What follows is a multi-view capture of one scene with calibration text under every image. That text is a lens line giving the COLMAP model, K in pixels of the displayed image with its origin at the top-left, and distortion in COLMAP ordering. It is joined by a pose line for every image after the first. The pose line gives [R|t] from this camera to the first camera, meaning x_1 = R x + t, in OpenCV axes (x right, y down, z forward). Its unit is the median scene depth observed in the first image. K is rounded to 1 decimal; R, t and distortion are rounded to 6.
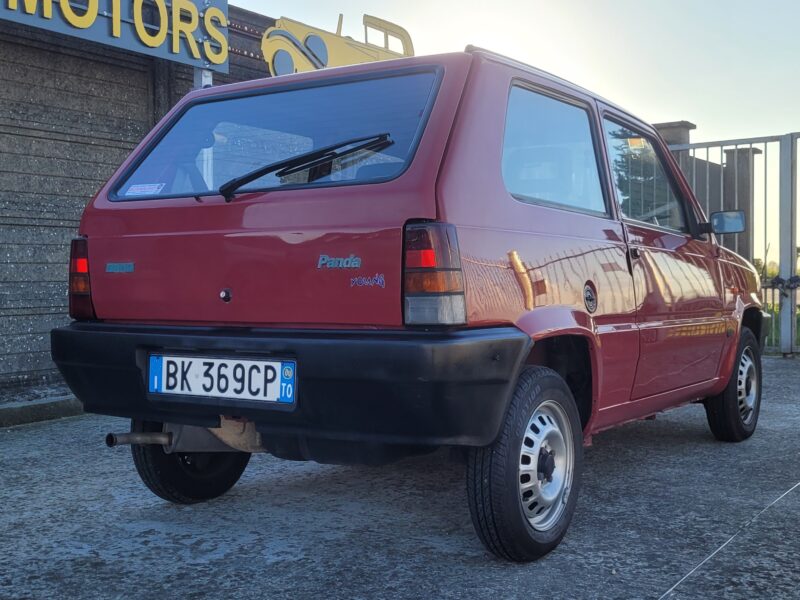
lens RADIAL K [[1004.2, 0, 384.5], [0, 1004.2, 294.3], [0, 0, 1]] dist [0.043801, 0.000000]
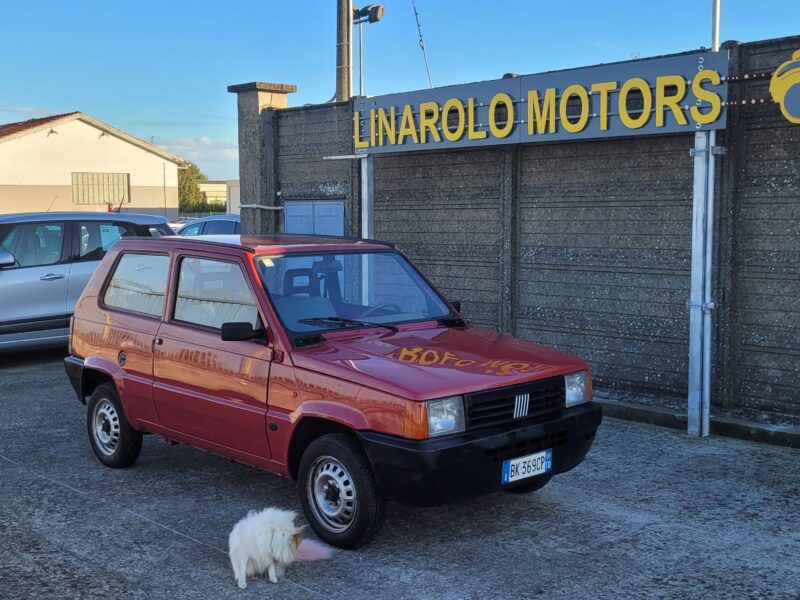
lens RADIAL K [[1004.2, 0, 388.6], [0, 1004.2, 307.4], [0, 0, 1]] dist [0.043801, 0.000000]
pose [[-0.233201, 0.103690, -0.966885, 2.099109], [-0.008455, 0.994045, 0.108642, -0.334107], [0.972392, 0.033510, -0.230936, 2.065126]]
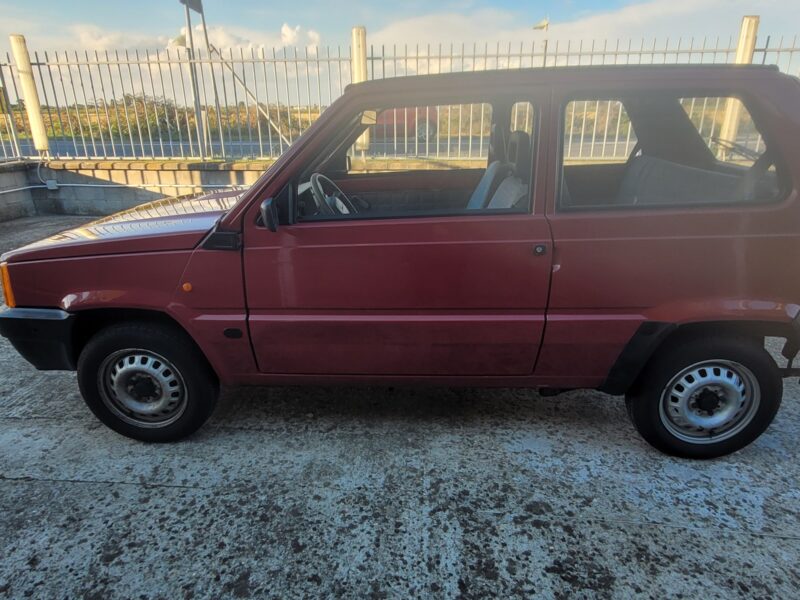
lens RADIAL K [[524.4, 0, 398.0], [0, 524.4, 298.1], [0, 0, 1]] dist [0.020546, -0.010948]
pose [[-0.507418, -0.283708, 0.813656, -0.565231], [0.028503, 0.938203, 0.344910, -0.216848], [-0.861228, 0.198206, -0.467975, 1.887562]]
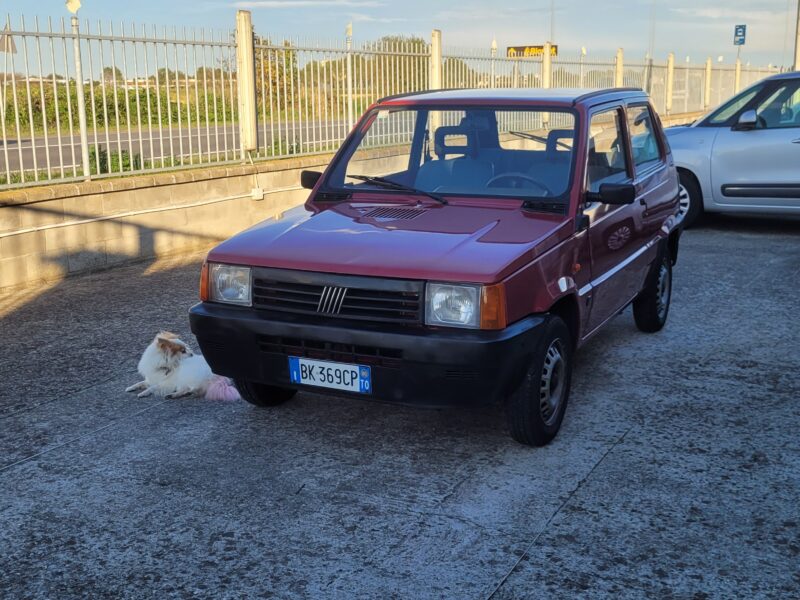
lens RADIAL K [[1004.2, 0, 397.2], [0, 1004.2, 297.7], [0, 0, 1]] dist [0.043801, 0.000000]
pose [[-0.991242, 0.041839, -0.125256, 0.558616], [0.012556, 0.974047, 0.225999, -0.299723], [0.131461, 0.222447, -0.966041, 3.193778]]
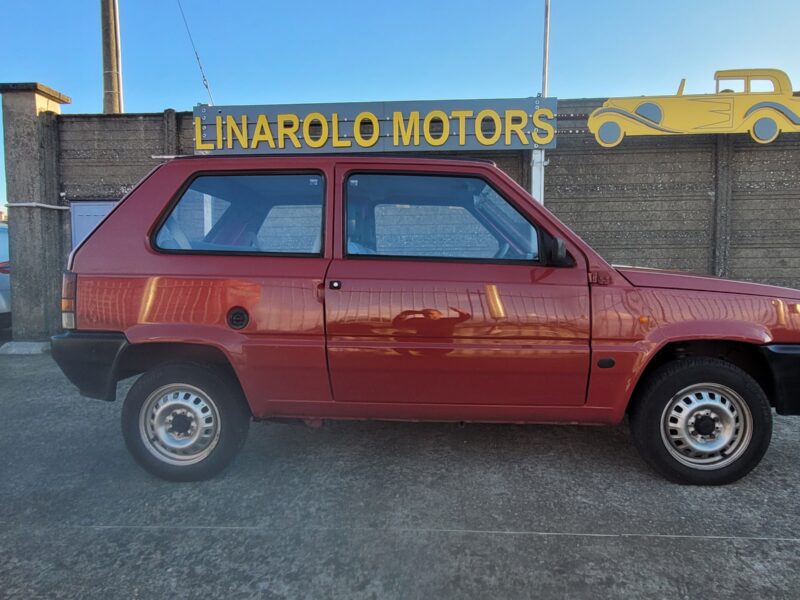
lens RADIAL K [[524.4, 0, 403.6], [0, 524.4, 292.4], [0, 0, 1]] dist [0.020546, -0.010948]
pose [[0.504251, 0.050049, -0.862105, 0.994273], [-0.013670, 0.998657, 0.049981, -0.075720], [0.863449, -0.013418, 0.504258, 0.868491]]
